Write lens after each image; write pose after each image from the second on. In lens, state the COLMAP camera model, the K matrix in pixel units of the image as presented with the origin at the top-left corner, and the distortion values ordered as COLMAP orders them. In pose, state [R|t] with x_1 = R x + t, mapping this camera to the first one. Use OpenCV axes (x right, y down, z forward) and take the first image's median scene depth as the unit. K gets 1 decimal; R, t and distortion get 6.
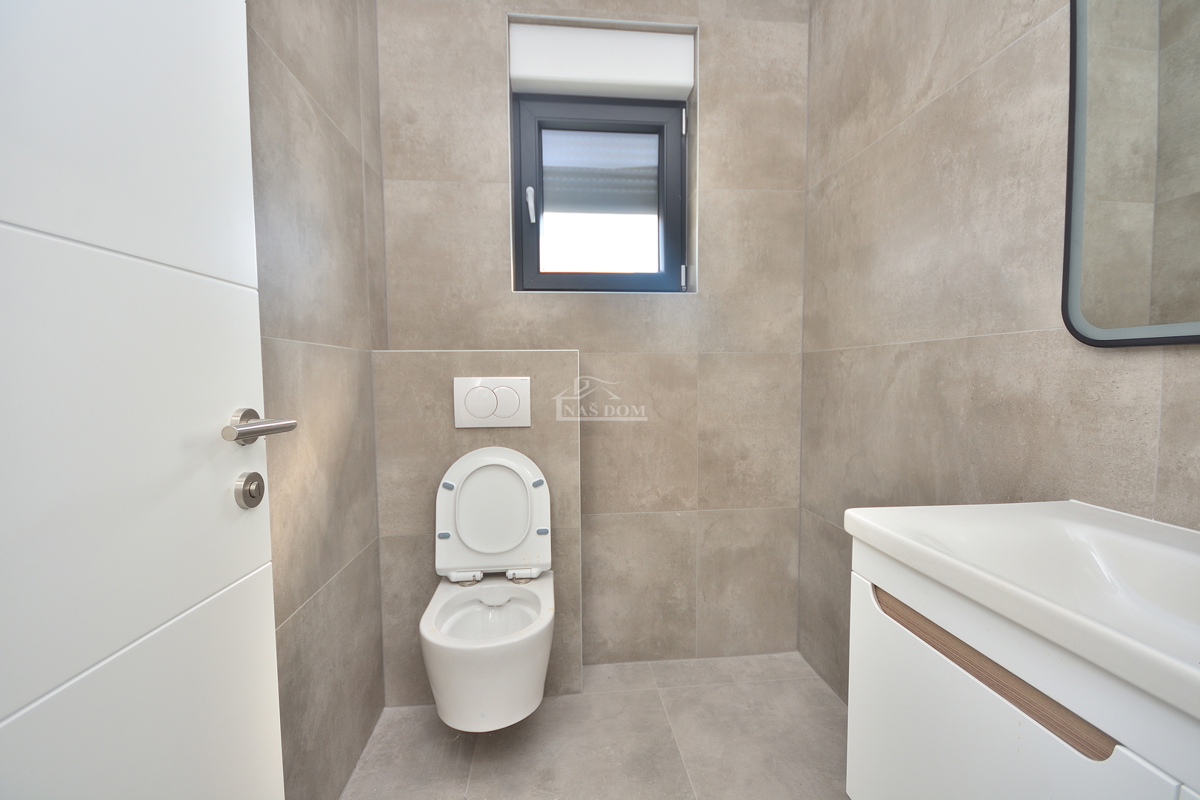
lens RADIAL K [[526.3, 0, 604.5], [0, 526.3, 410.4], [0, 0, 1]] dist [0.013240, -0.014215]
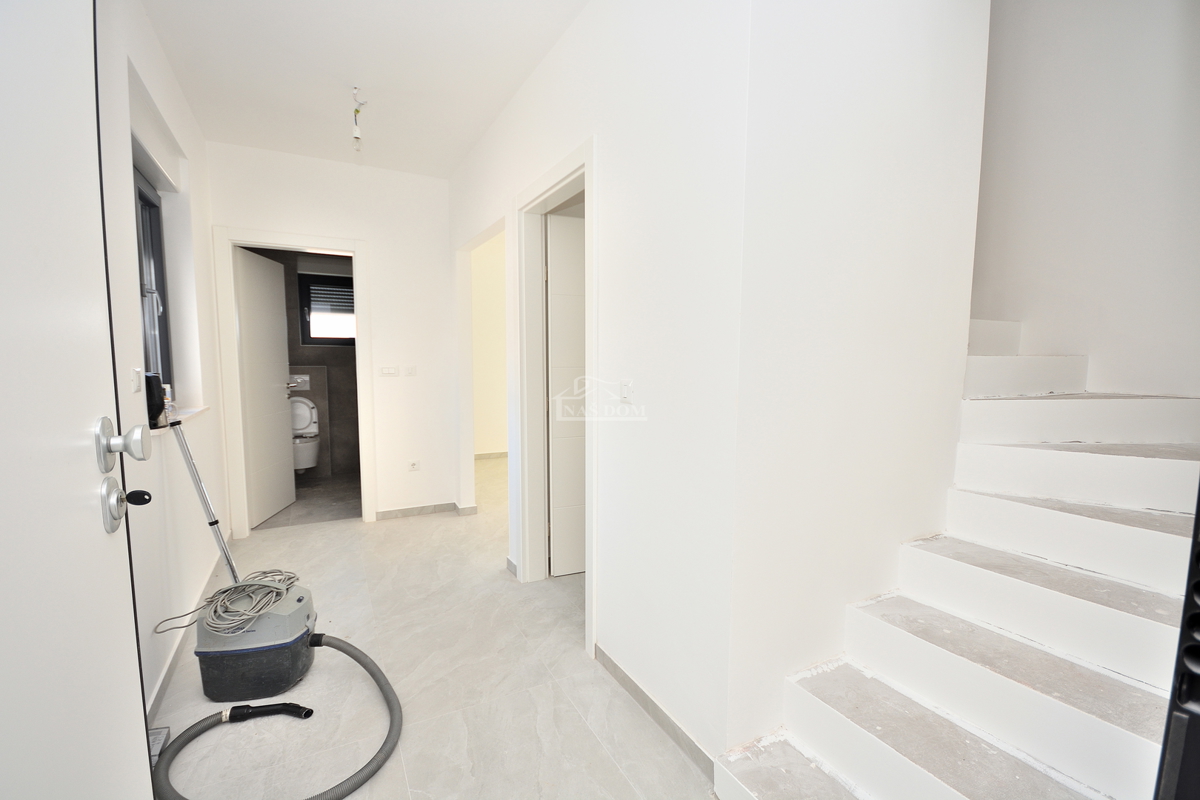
lens RADIAL K [[526.3, 0, 604.5], [0, 526.3, 410.4], [0, 0, 1]] dist [0.013240, -0.014215]
pose [[0.920174, -0.026027, 0.390644, 0.241268], [0.015925, 0.999450, 0.029077, 0.082717], [-0.391186, -0.020535, 0.920083, -2.547563]]
